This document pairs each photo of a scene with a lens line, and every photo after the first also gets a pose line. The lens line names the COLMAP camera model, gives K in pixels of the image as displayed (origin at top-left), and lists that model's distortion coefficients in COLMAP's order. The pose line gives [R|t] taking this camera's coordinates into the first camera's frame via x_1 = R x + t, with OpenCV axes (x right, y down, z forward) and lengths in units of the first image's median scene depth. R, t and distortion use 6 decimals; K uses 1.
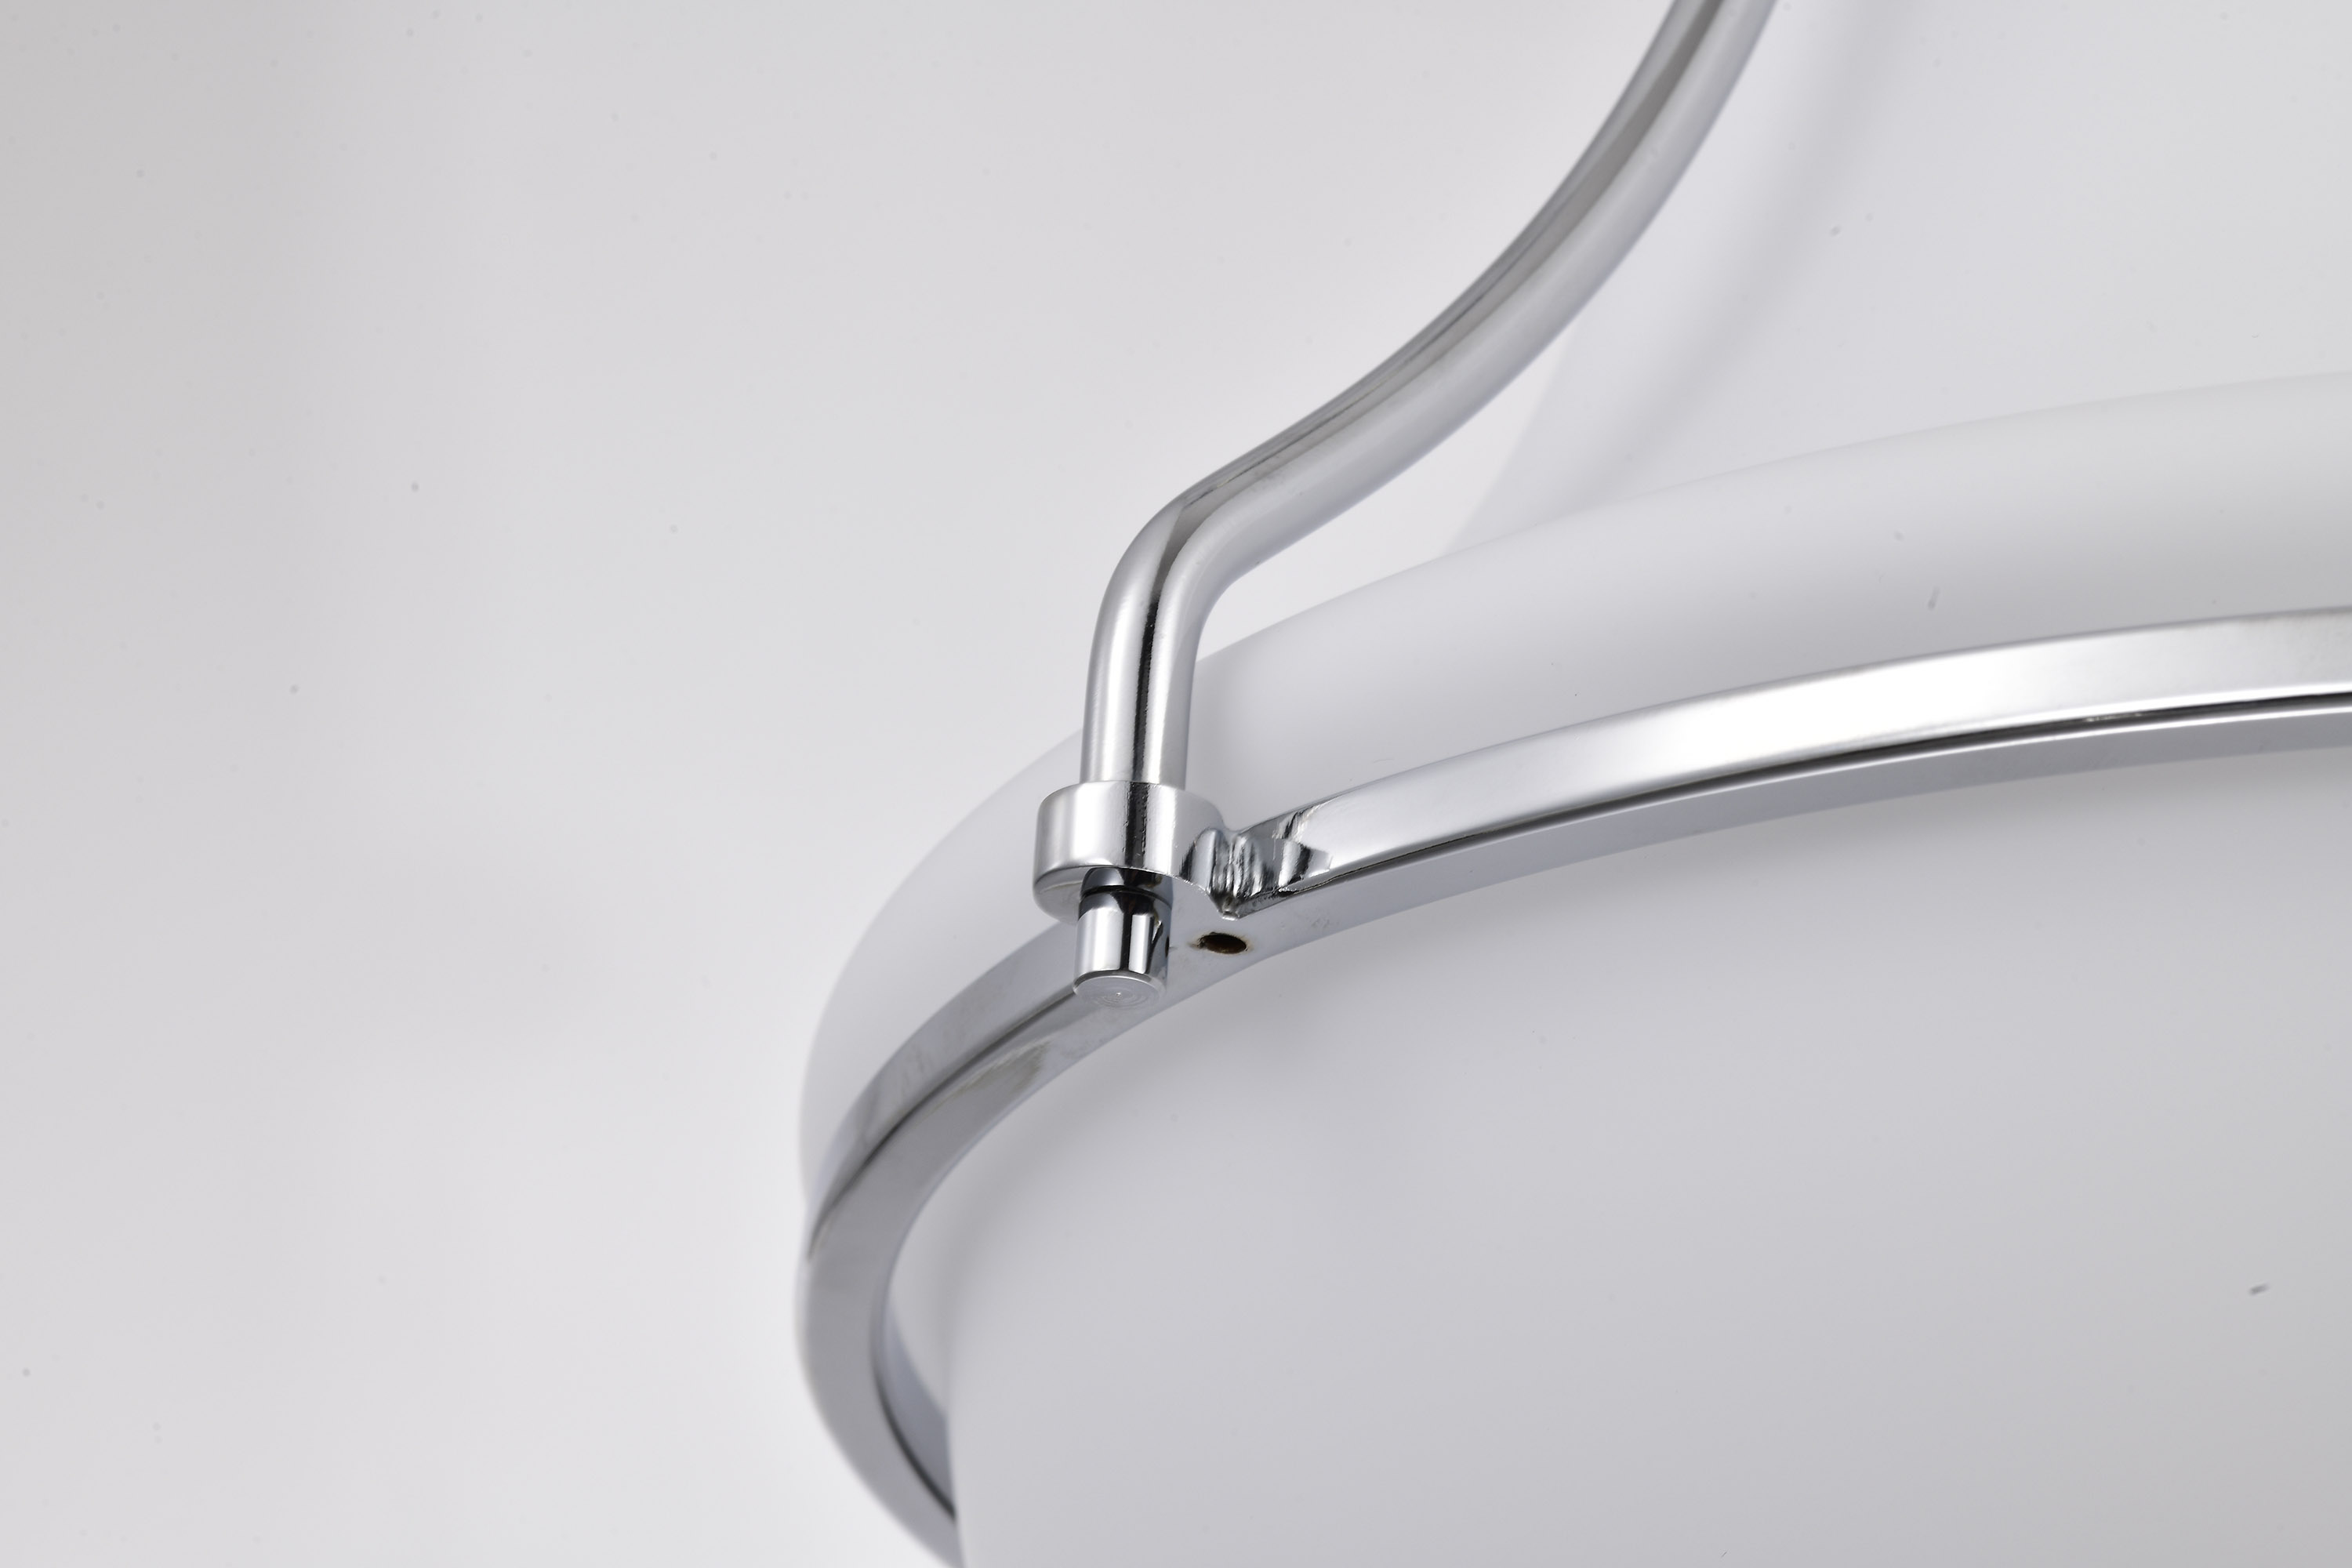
lens RADIAL K [[7076.5, 0, 1176.0], [0, 7076.5, 784.0], [0, 0, 1]] dist [-1.125289, 0.204566]
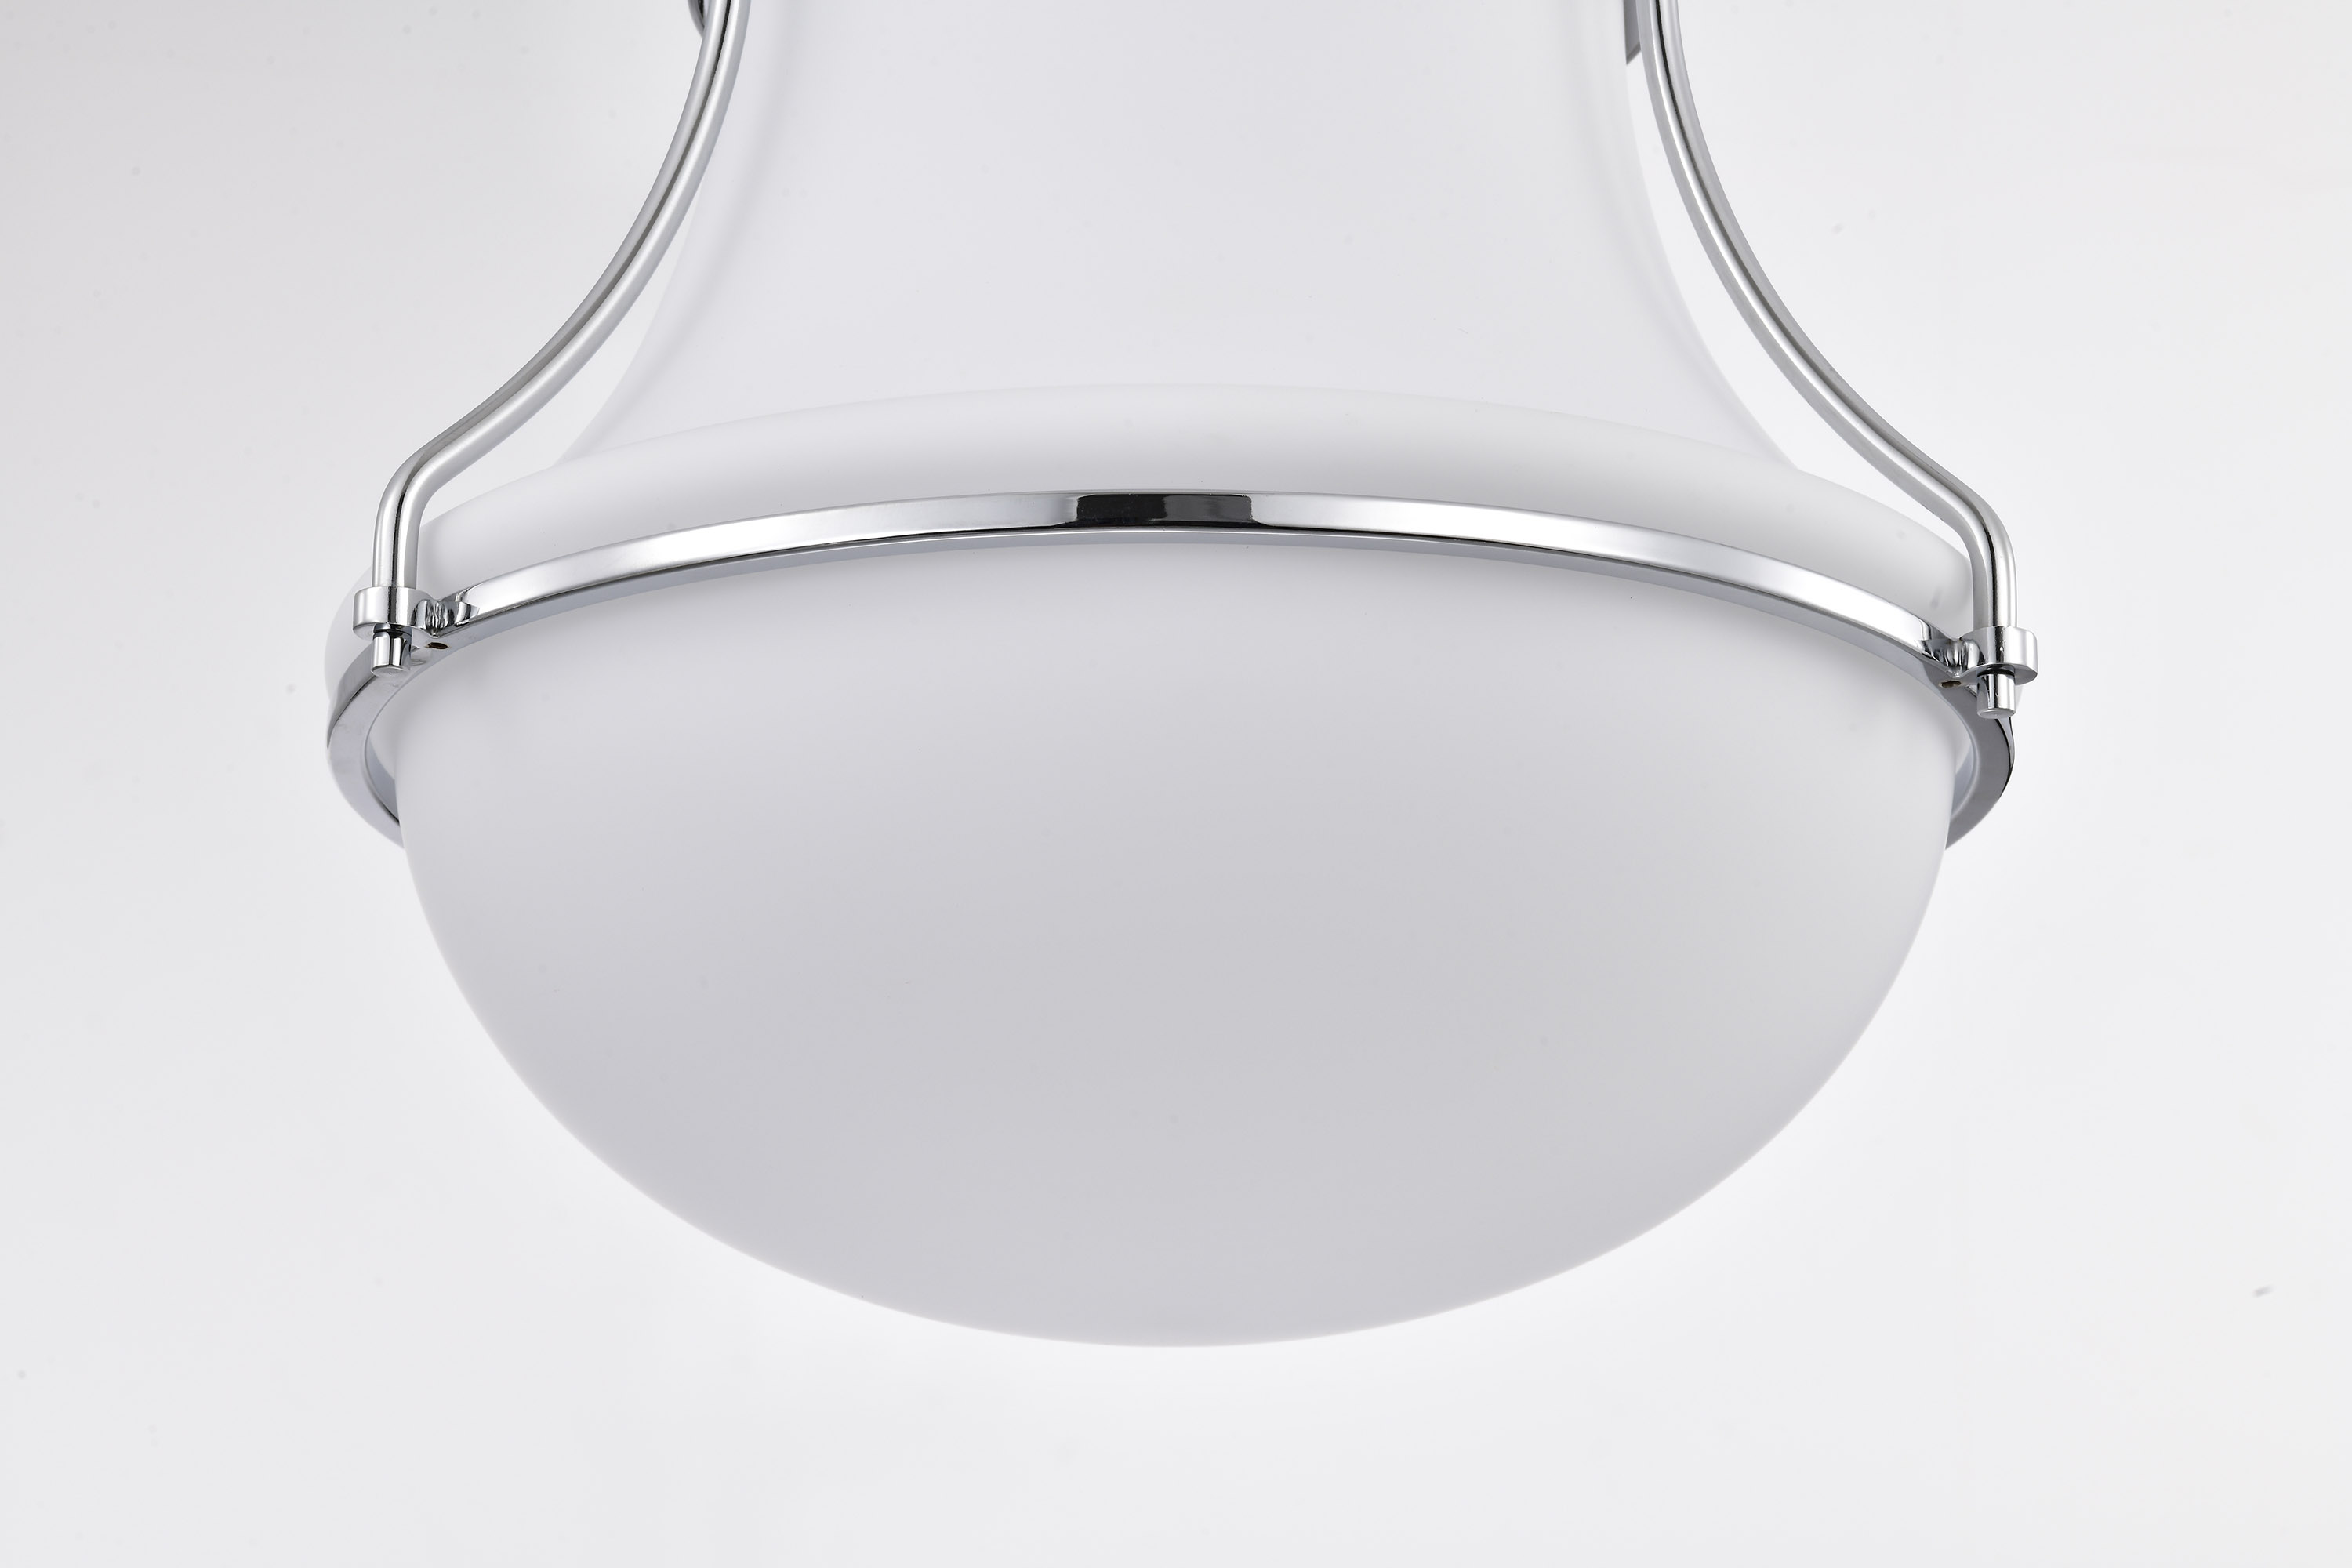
lens RADIAL K [[7076.5, 0, 1176.0], [0, 7076.5, 784.0], [0, 0, 1]] dist [-1.125289, 0.204566]
pose [[0.995038, -0.019487, 0.097571, 0.025183], [0.014761, 0.998693, 0.048928, -0.042013], [-0.098396, -0.047245, 0.994025, -1.318177]]
